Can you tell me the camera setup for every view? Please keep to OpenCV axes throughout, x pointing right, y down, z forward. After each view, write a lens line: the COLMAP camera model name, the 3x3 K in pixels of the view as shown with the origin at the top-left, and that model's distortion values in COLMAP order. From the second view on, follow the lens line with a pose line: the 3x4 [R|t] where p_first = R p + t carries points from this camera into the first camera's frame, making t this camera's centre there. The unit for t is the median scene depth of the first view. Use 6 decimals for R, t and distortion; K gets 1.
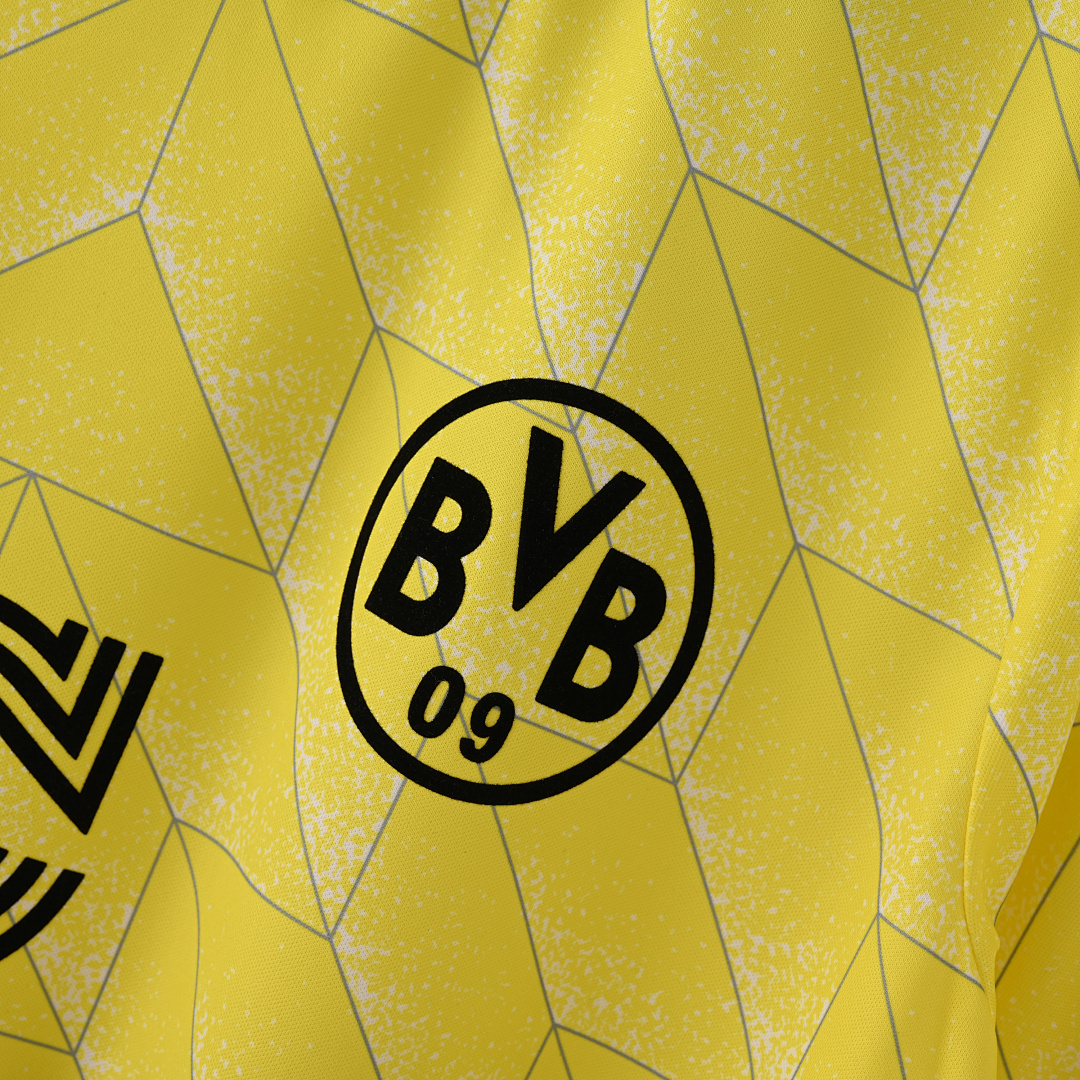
lens RADIAL K [[2231.6, 0, 542.8], [0, 2231.6, 572.0], [0, 0, 1]] dist [0.007130, -0.083809]
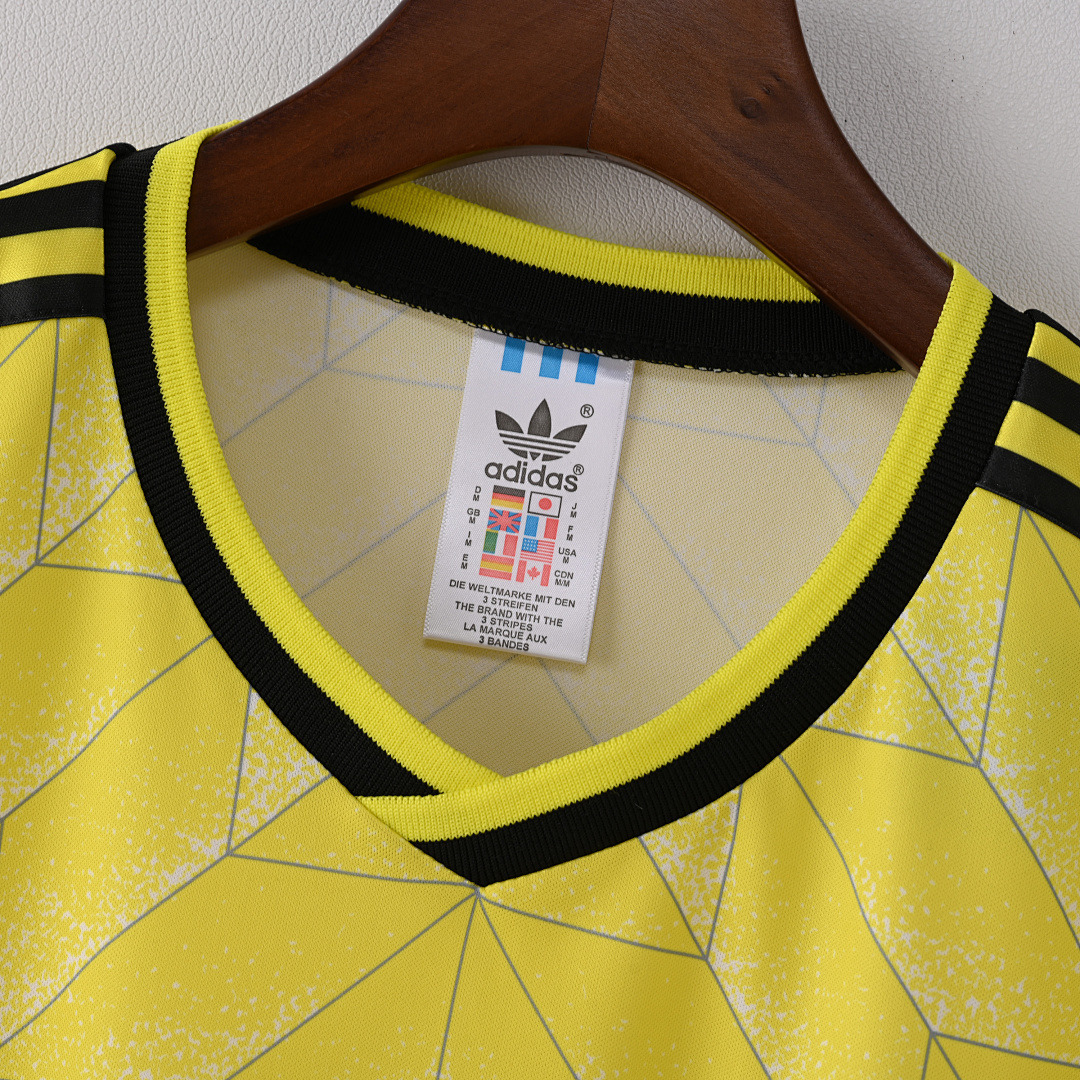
lens RADIAL K [[2231.6, 0, 542.8], [0, 2231.6, 572.0], [0, 0, 1]] dist [0.007130, -0.083809]
pose [[0.978595, -0.204345, 0.024405, -0.094113], [0.205686, 0.967271, -0.148595, -0.265233], [0.006758, 0.150434, 0.988597, -0.090783]]
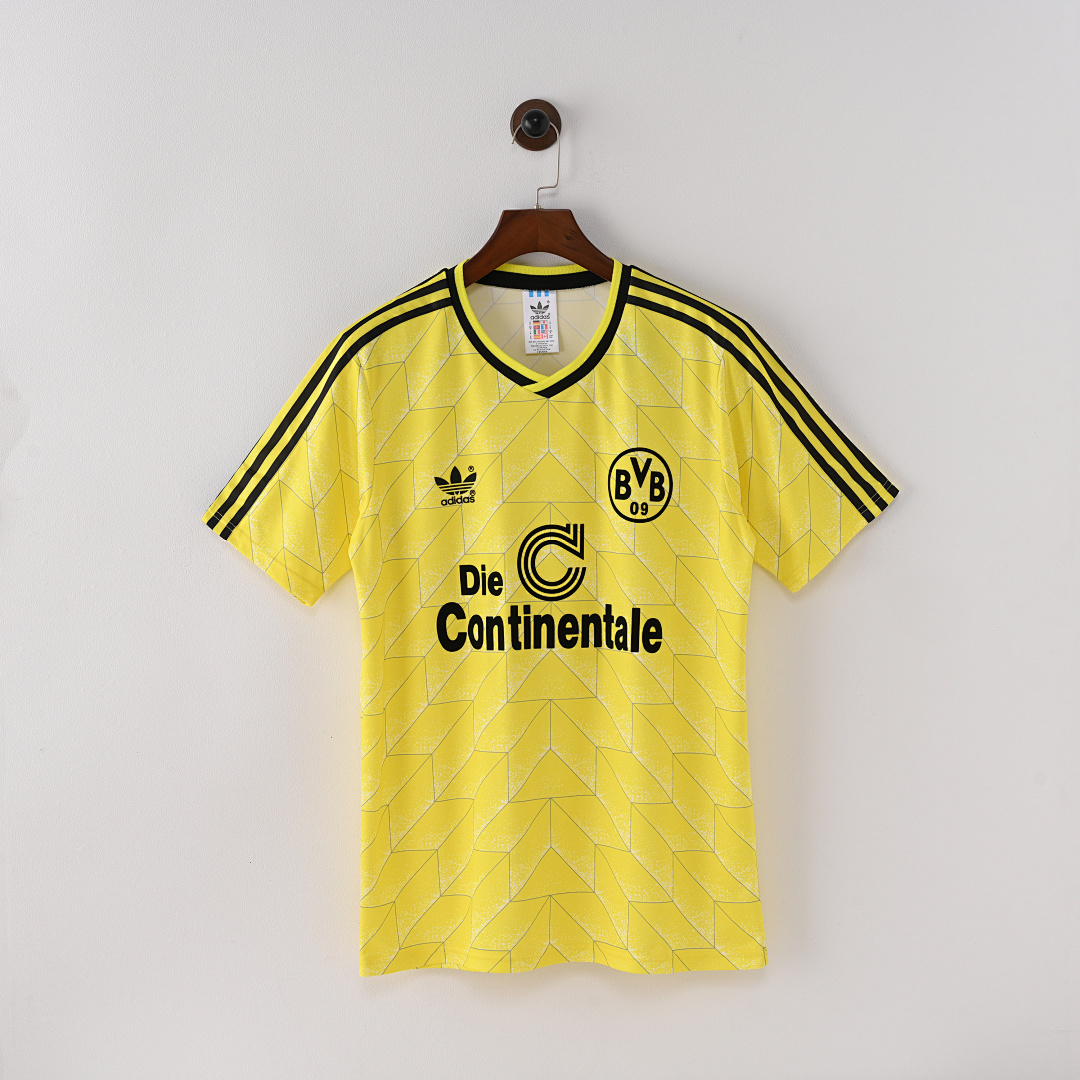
lens RADIAL K [[2233.3, 0, 540.0], [0, 2233.3, 540.0], [0, 0, 1]] dist [0.010531, -0.027413]
pose [[0.912588, -0.408079, 0.025567, -0.438010], [0.408679, 0.912314, -0.025775, 0.177181], [-0.012806, 0.033971, 0.999341, -4.612373]]
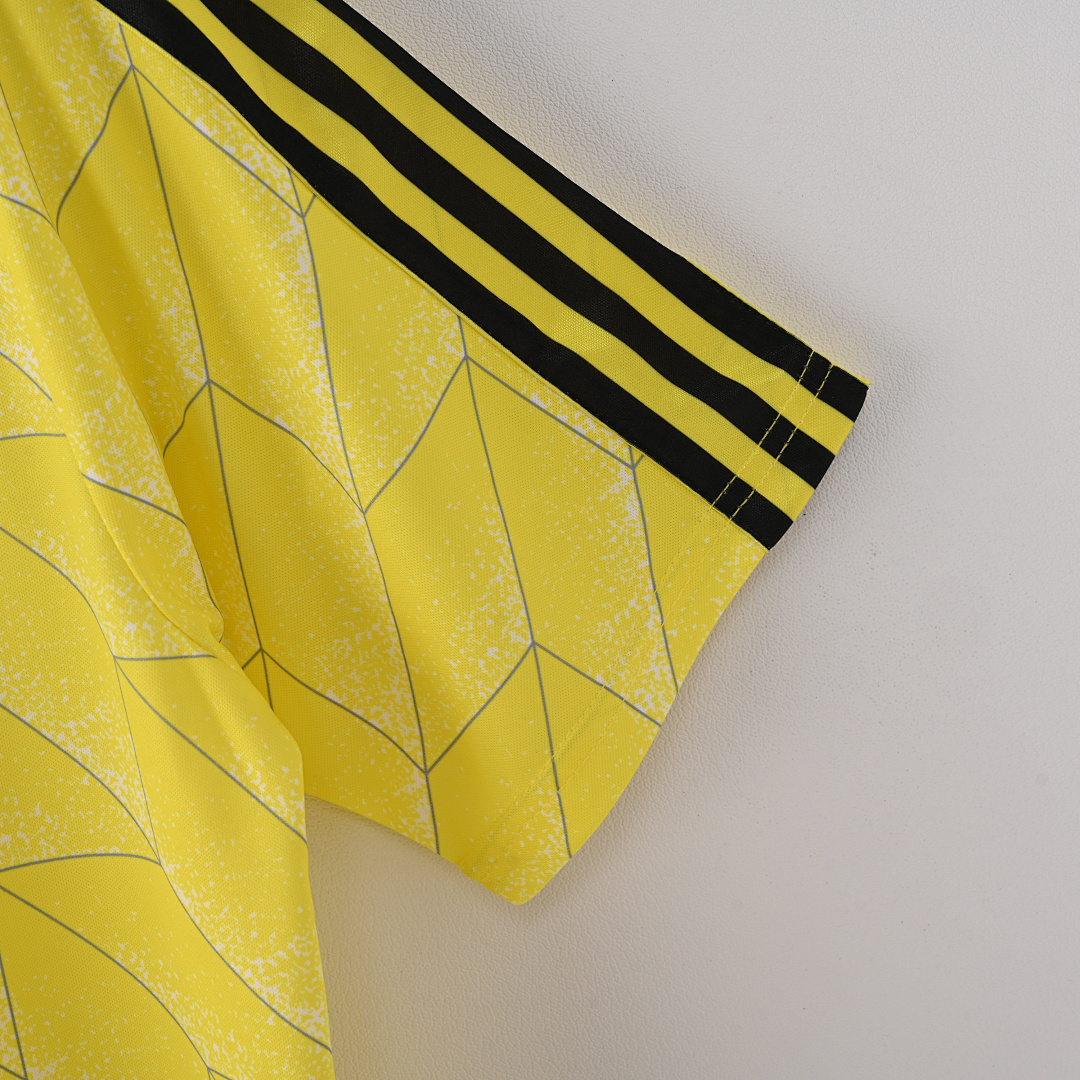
lens RADIAL K [[2233.3, 0, 540.0], [0, 2233.3, 540.0], [0, 0, 1]] dist [0.010531, -0.027413]
pose [[0.802924, -0.594093, 0.048636, 0.314878], [0.585868, 0.801575, 0.119311, 0.089645], [-0.109867, -0.067303, 0.991665, -0.259840]]
